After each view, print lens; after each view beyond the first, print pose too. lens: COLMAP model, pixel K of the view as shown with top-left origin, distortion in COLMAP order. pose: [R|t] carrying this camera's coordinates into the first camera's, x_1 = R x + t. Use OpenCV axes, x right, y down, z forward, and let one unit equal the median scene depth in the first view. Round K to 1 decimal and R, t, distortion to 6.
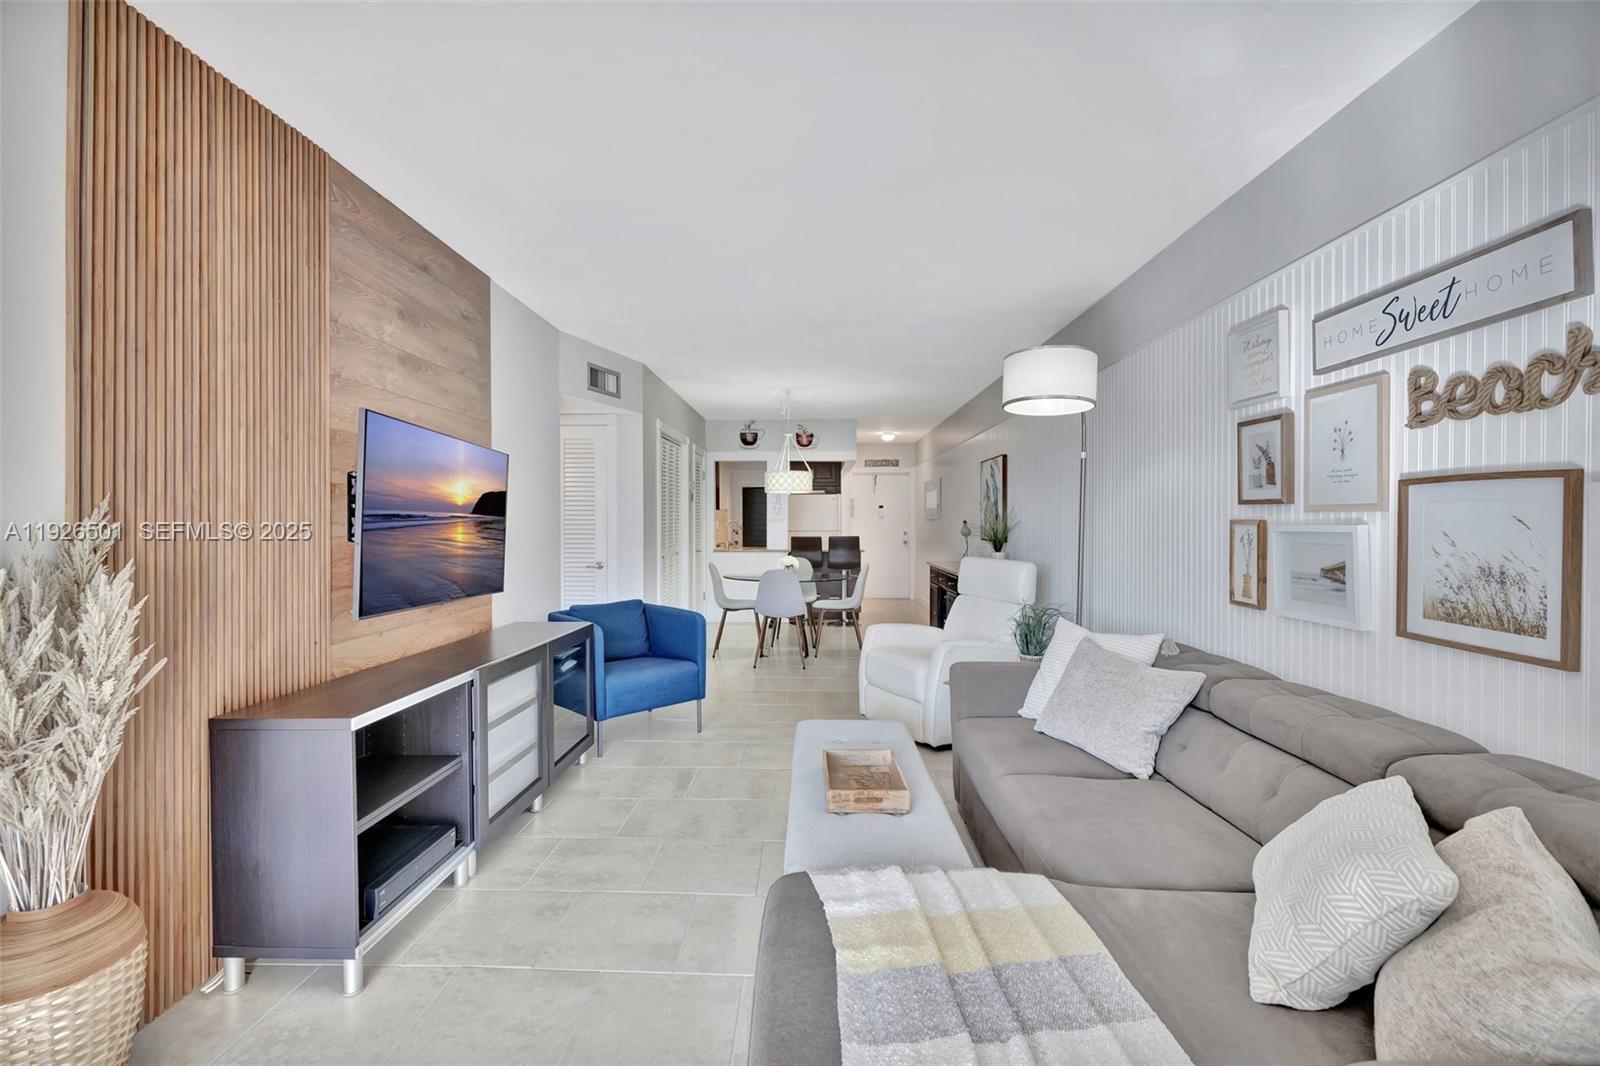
lens RADIAL K [[704.6, 0, 800.0], [0, 704.6, 533.0], [0, 0, 1]] dist [-0.000603, 0.000175]
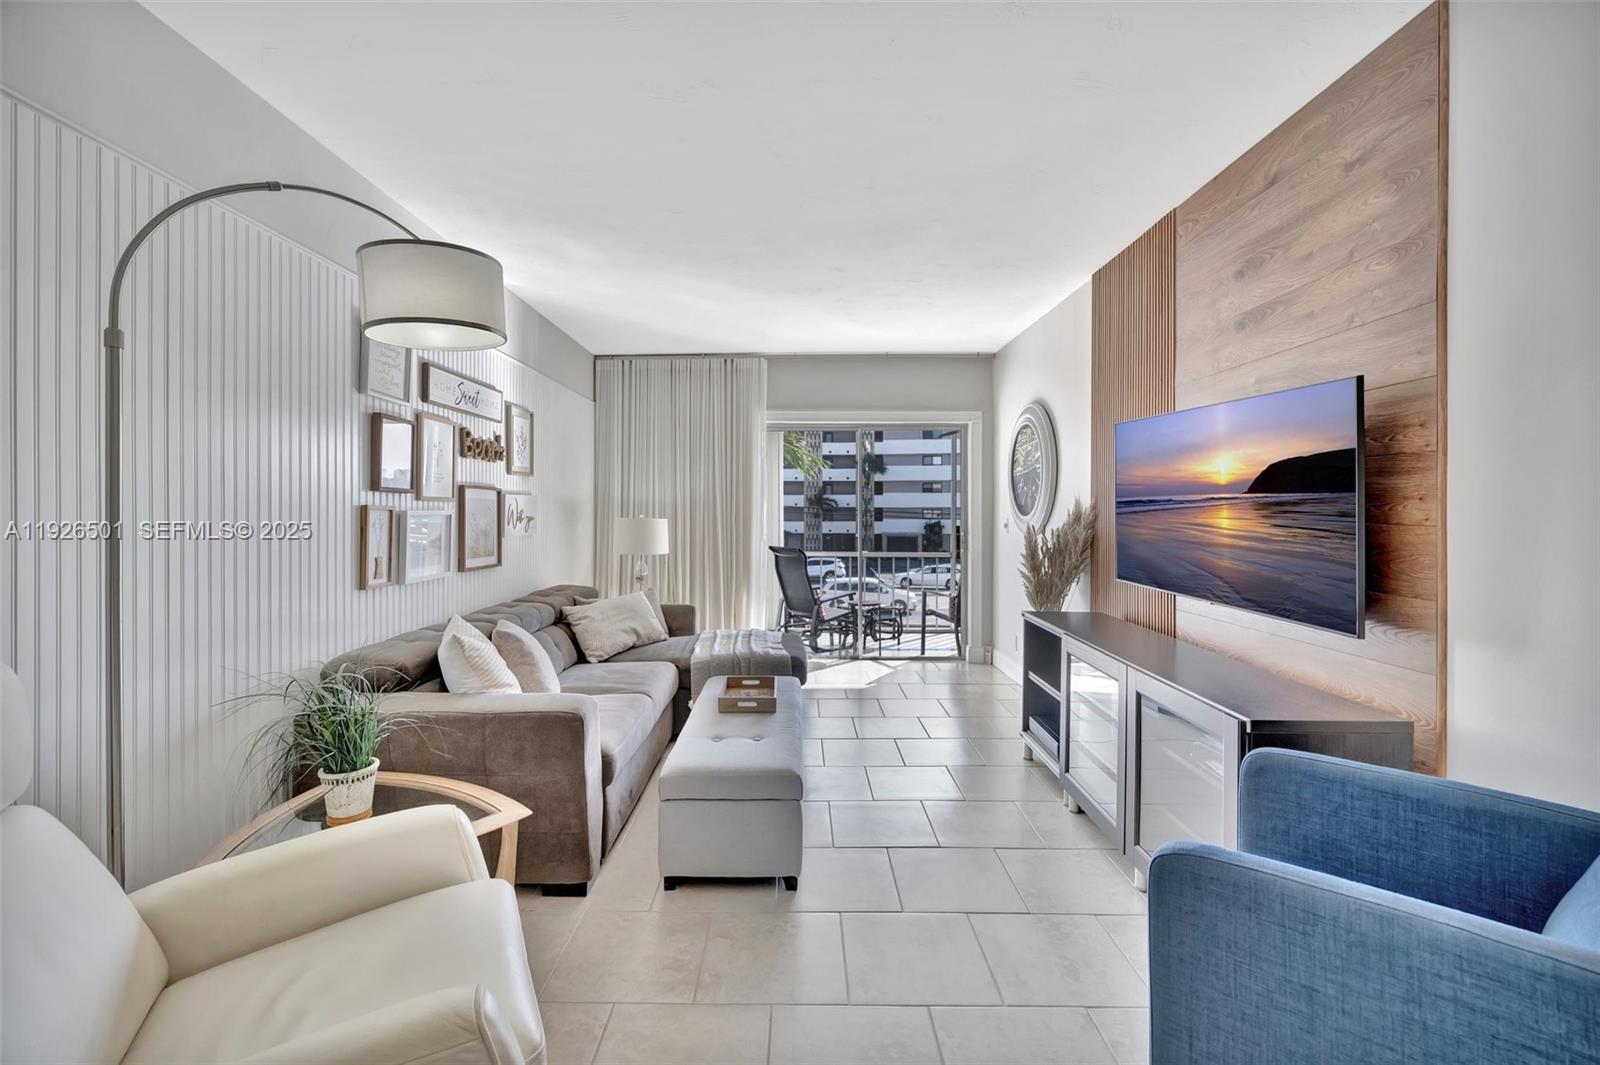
lens RADIAL K [[699.8, 0, 787.8], [0, 699.8, 511.5], [0, 0, 1]] dist [0.001573, 0.000651]
pose [[-0.999556, 0.025164, -0.015949, 0.033445], [0.025035, 0.999653, 0.008232, -0.026732], [0.016151, 0.007829, -0.999839, 1.800452]]
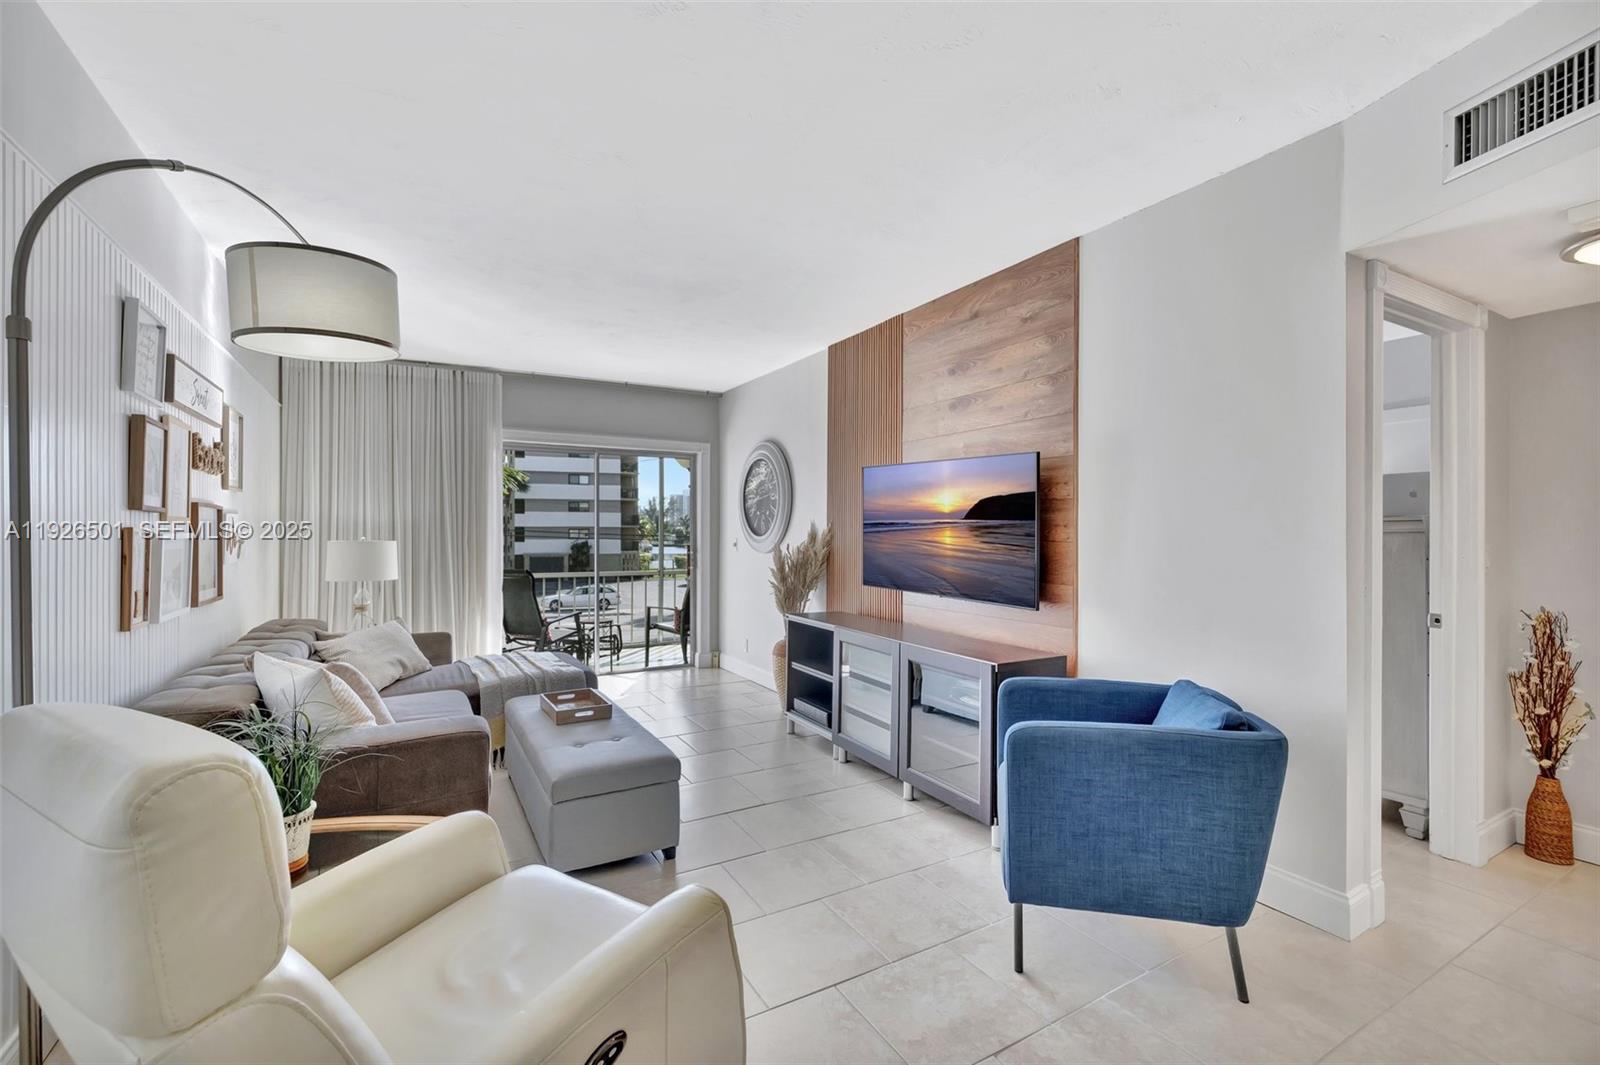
lens RADIAL K [[704.6, 0, 800.0], [0, 704.6, 532.5], [0, 0, 1]] dist [-0.000603, 0.000175]
pose [[-0.855136, 0.026817, -0.517710, 0.355405], [0.018018, 0.999595, 0.022017, -0.040079], [0.518091, 0.009499, -0.855273, 1.893306]]
